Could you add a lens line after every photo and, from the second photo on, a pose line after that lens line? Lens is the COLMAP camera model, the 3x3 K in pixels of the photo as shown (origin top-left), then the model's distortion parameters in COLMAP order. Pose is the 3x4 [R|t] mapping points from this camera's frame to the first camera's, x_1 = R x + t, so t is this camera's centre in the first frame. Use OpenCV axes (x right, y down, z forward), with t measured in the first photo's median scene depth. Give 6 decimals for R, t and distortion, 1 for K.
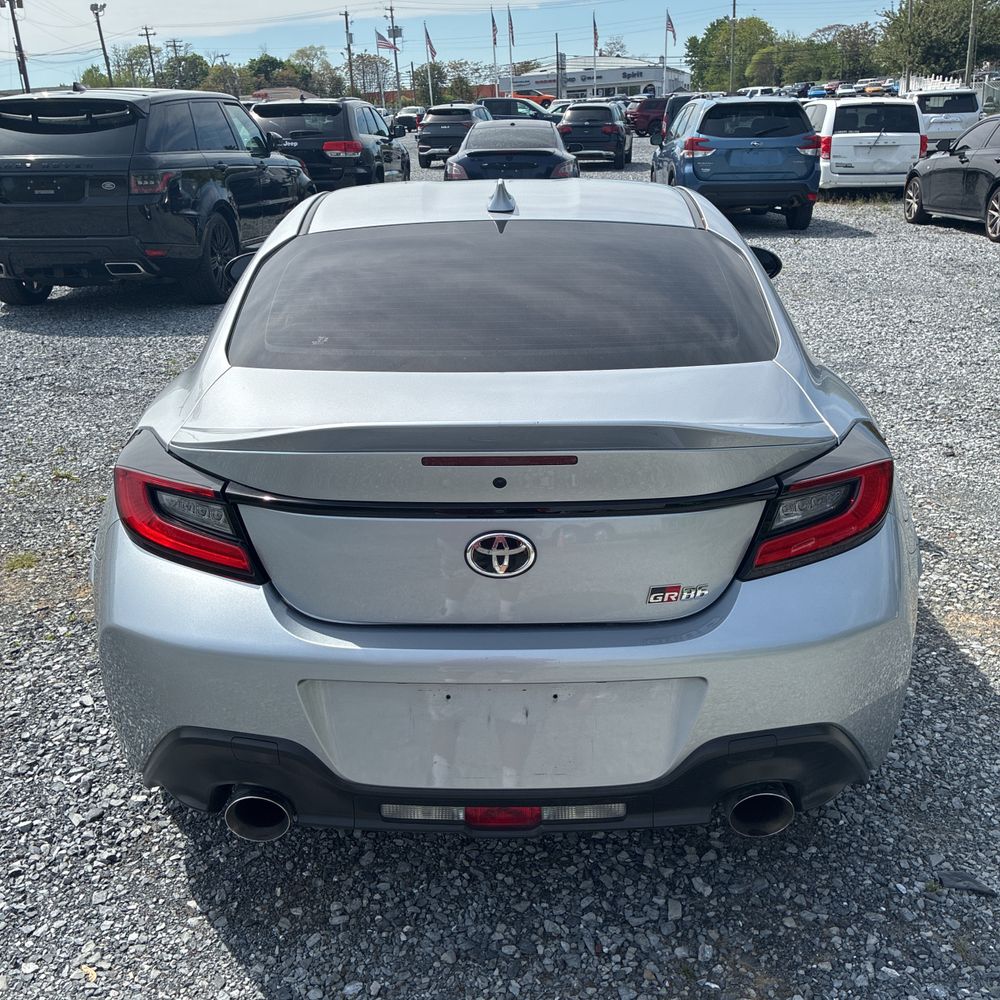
lens RADIAL K [[1032.1, 0, 495.8], [0, 1032.1, 501.5], [0, 0, 1]] dist [0.002829, 0.035357]
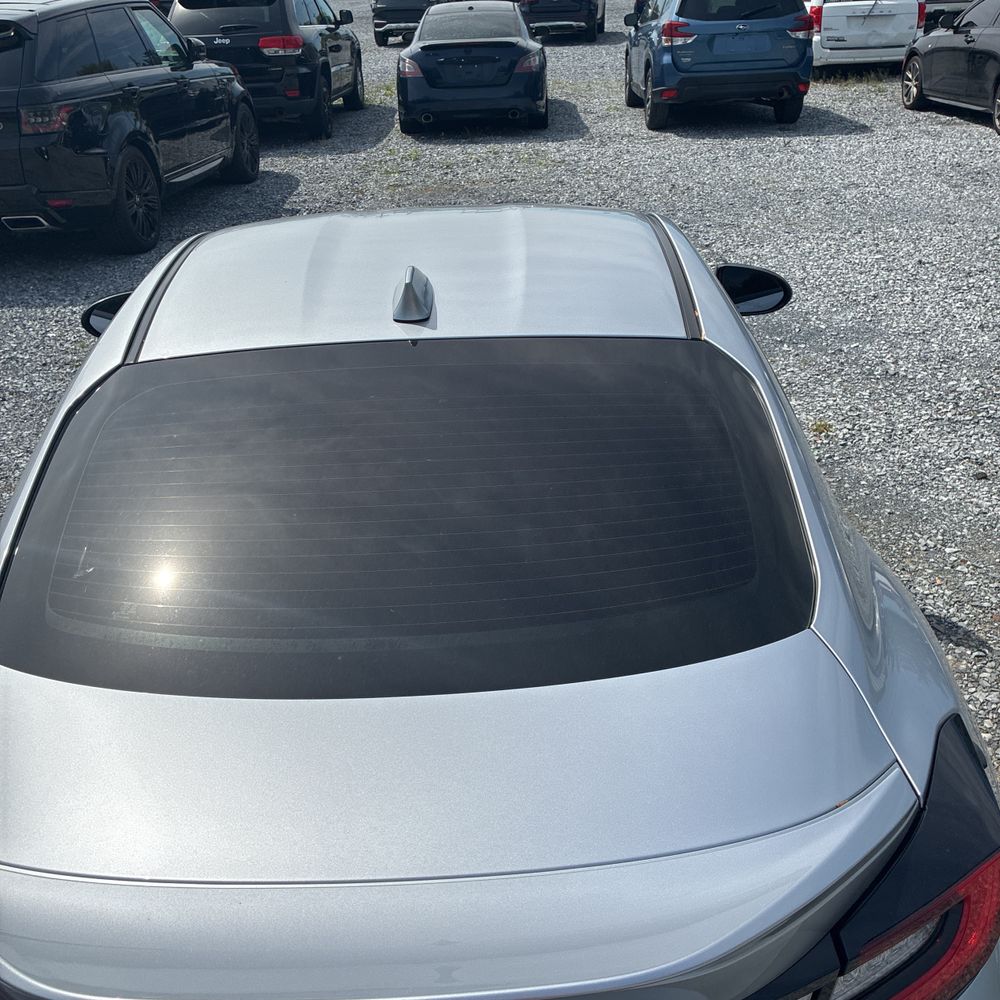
lens RADIAL K [[1000.7, 0, 500.0], [0, 1000.7, 500.0], [0, 0, 1]] dist [0.039819, -0.042524]
pose [[0.999217, -0.036341, 0.015641, 0.013658], [0.033853, 0.989933, 0.137426, -0.068674], [-0.020478, -0.136789, 0.990388, 0.083092]]
